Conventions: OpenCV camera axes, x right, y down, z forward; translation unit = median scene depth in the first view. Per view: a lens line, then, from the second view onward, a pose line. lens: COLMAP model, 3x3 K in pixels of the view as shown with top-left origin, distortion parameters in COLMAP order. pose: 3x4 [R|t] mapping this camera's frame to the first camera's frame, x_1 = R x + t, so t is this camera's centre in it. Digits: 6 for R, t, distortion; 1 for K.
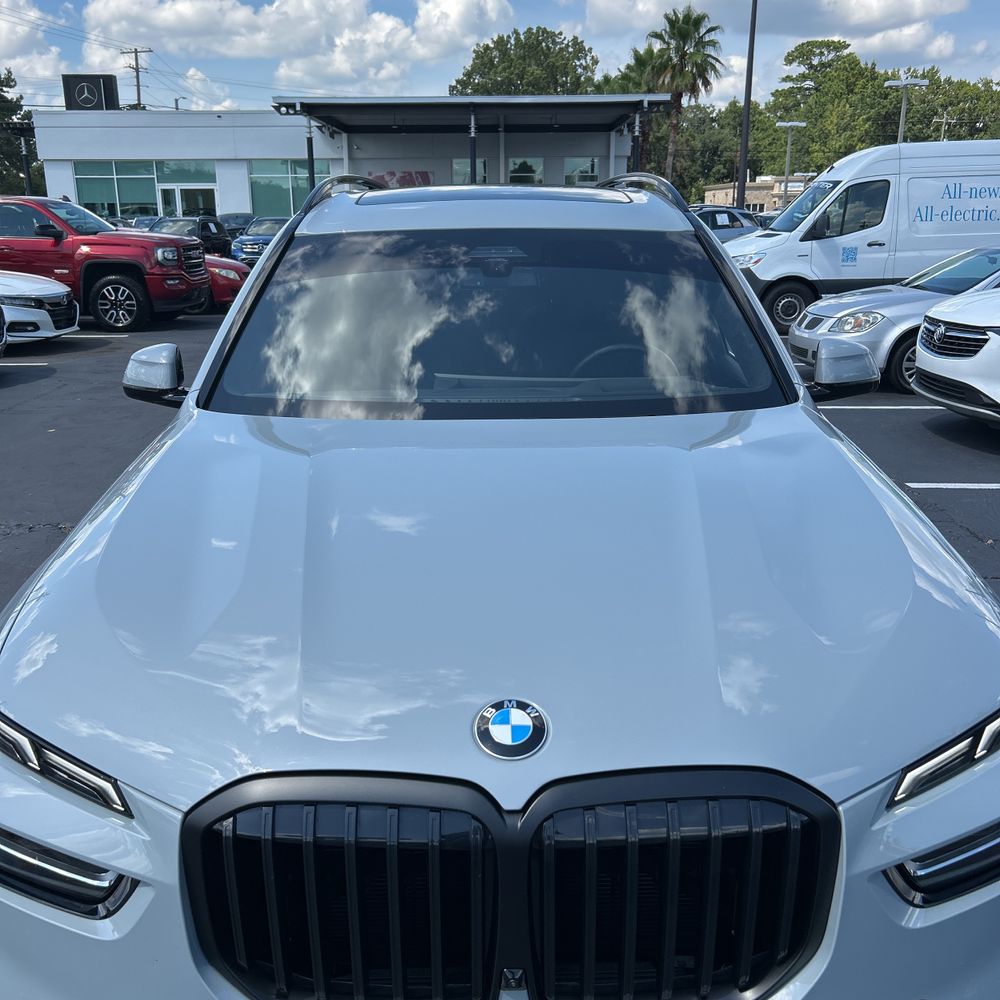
lens RADIAL K [[1016.9, 0, 501.9], [0, 1016.9, 502.7], [0, 0, 1]] dist [0.016905, 0.000000]
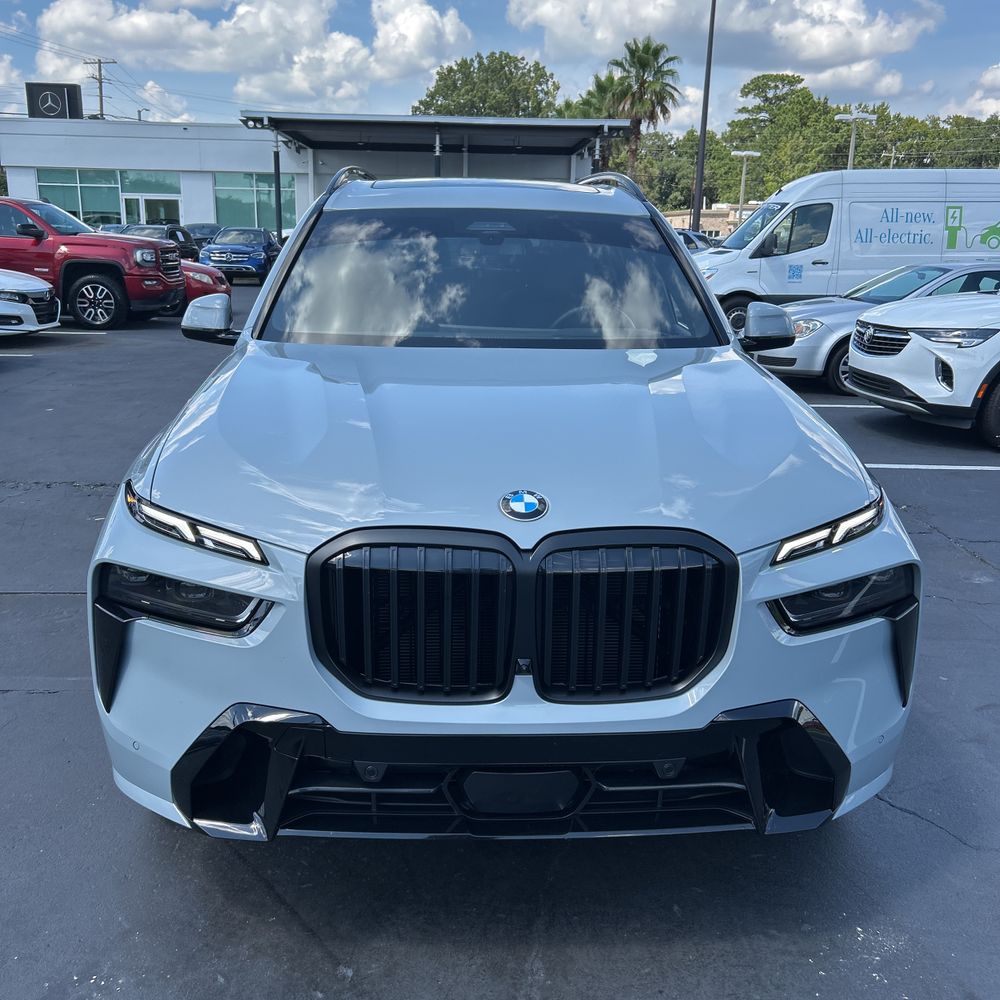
lens RADIAL K [[1016.9, 0, 502.0], [0, 1016.9, 499.6], [0, 0, 1]] dist [0.016905, 0.000000]
pose [[0.998964, 0.014612, 0.043107, -0.012118], [-0.013652, 0.999654, -0.022482, 0.033952], [-0.043421, 0.021870, 0.998817, -0.068758]]
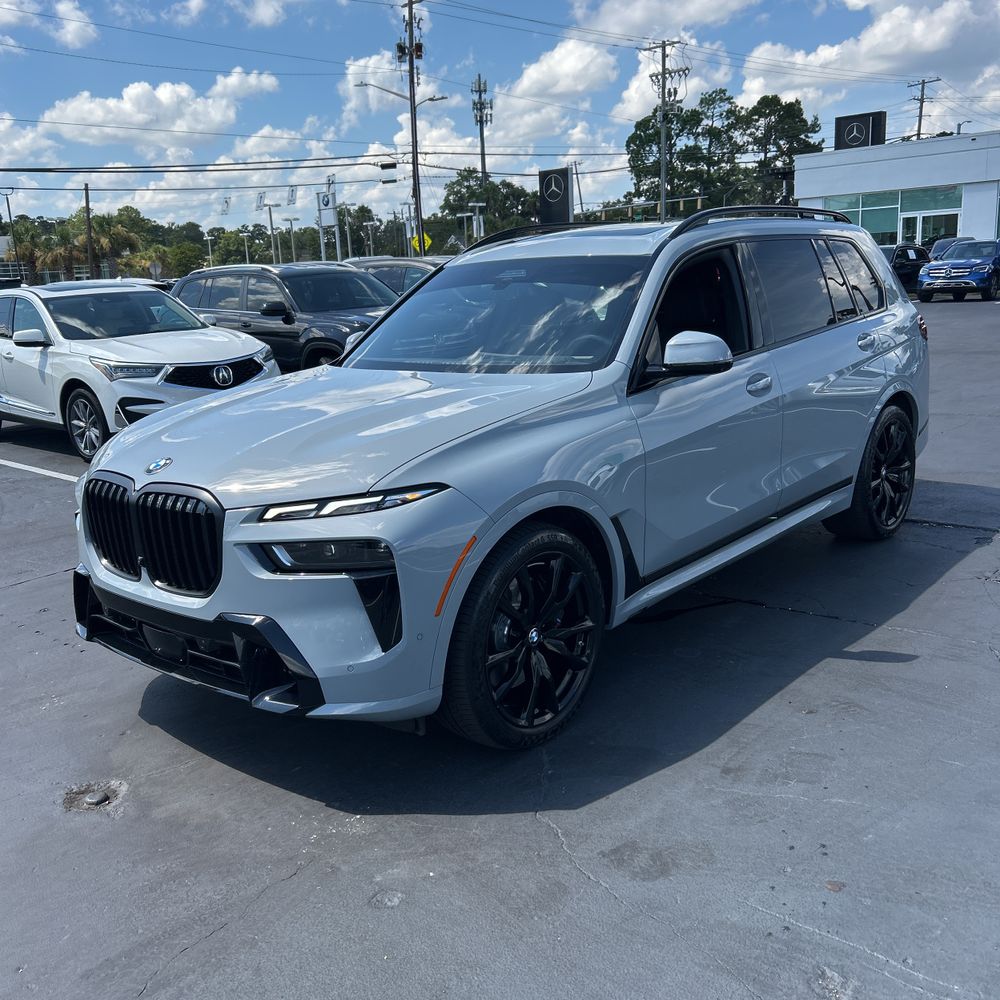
lens RADIAL K [[1016.9, 0, 491.4], [0, 1016.9, 492.5], [0, 0, 1]] dist [0.016905, 0.000000]
pose [[0.744926, 0.108983, -0.658185, 0.309835], [-0.133209, 0.990998, 0.013326, 0.019858], [0.653713, 0.077750, 0.752738, -0.047469]]
